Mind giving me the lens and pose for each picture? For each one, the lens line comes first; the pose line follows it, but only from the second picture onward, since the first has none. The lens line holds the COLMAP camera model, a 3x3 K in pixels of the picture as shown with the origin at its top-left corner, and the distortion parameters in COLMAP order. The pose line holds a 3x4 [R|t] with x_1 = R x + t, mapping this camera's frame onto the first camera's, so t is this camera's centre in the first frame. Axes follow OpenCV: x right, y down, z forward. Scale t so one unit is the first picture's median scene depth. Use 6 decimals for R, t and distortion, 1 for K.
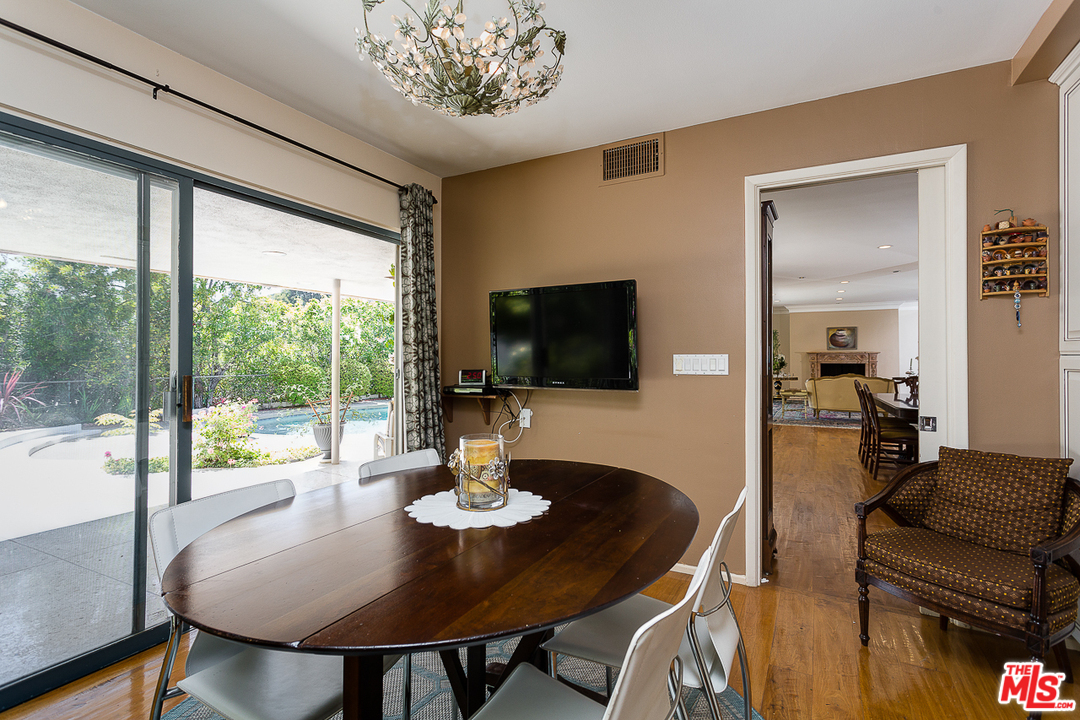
lens RADIAL K [[518.5, 0, 535.7], [0, 518.5, 356.3], [0, 0, 1]] dist [0.019632, 0.000795]
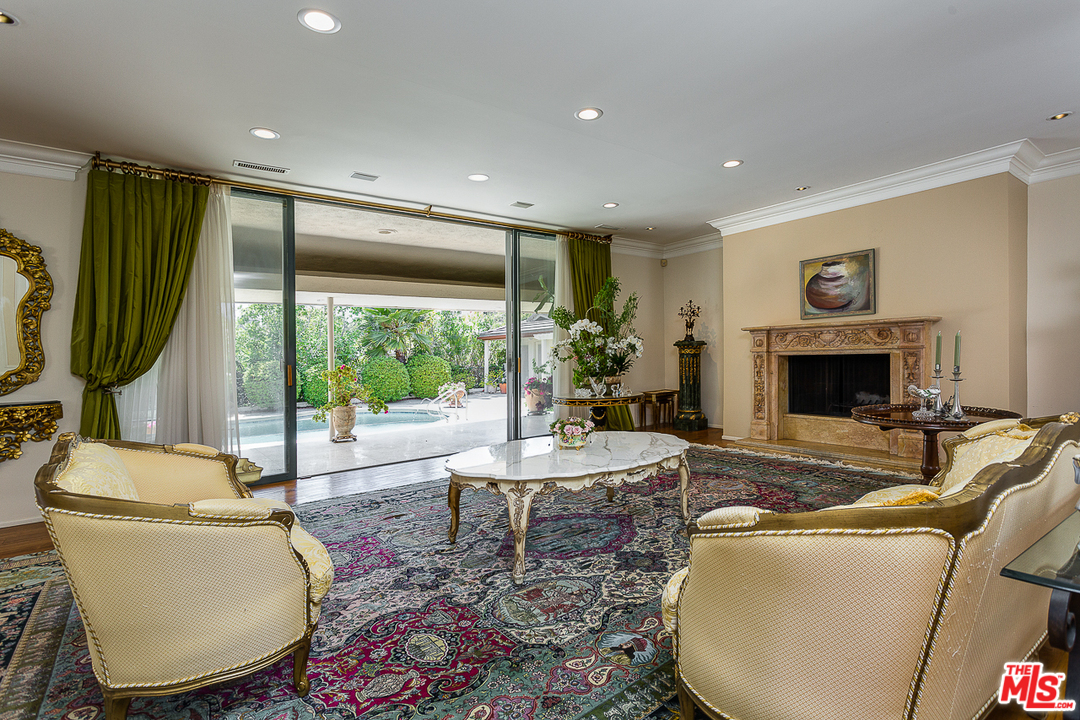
lens RADIAL K [[518.5, 0, 544.0], [0, 518.5, 361.4], [0, 0, 1]] dist [0.019632, 0.000795]
pose [[0.901816, -0.017164, -0.431780, 0.588733], [0.030577, 0.999241, 0.024141, 0.003552], [0.431038, -0.034973, 0.901656, 0.612775]]
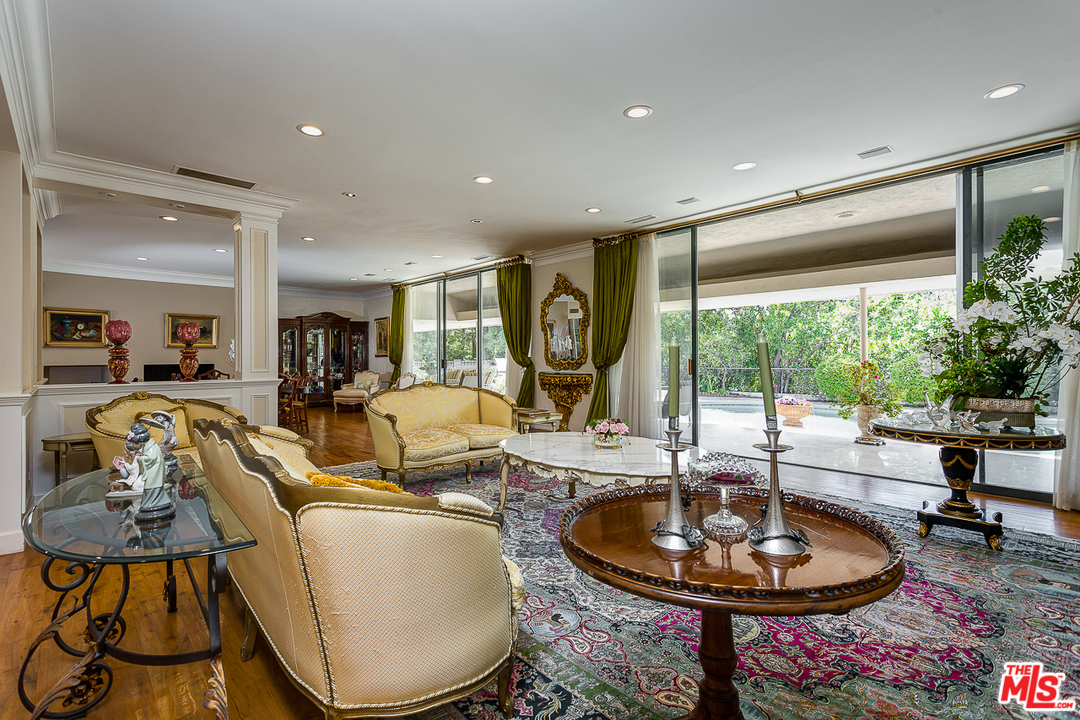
lens RADIAL K [[518.5, 0, 537.4], [0, 518.5, 352.3], [0, 0, 1]] dist [0.019632, 0.000795]
pose [[-0.342899, 0.000410, -0.939372, 0.750877], [0.013914, 0.999892, -0.004643, 0.003897], [0.939269, -0.014662, -0.342868, 0.898683]]
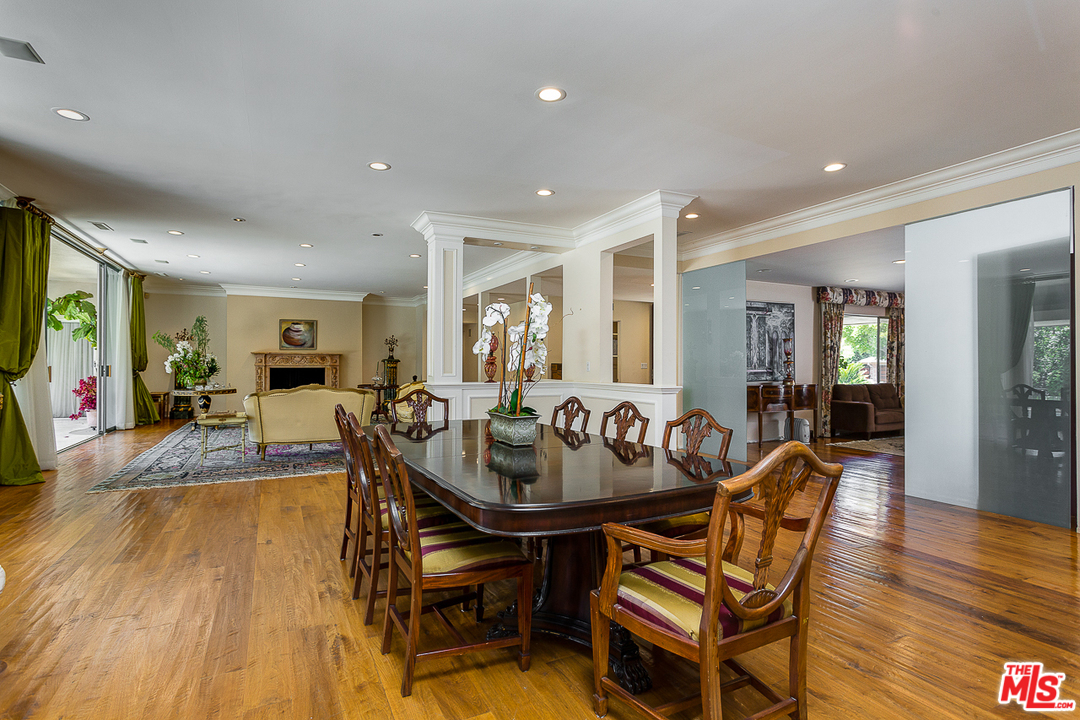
lens RADIAL K [[539.8, 0, 537.5], [0, 539.8, 364.0], [0, 0, 1]] dist [-0.004776, -0.000086]
pose [[0.575596, 0.004886, 0.817720, 0.157442], [-0.010534, 0.999943, 0.001440, 0.003473], [-0.817667, -0.009443, 0.575614, 0.283427]]
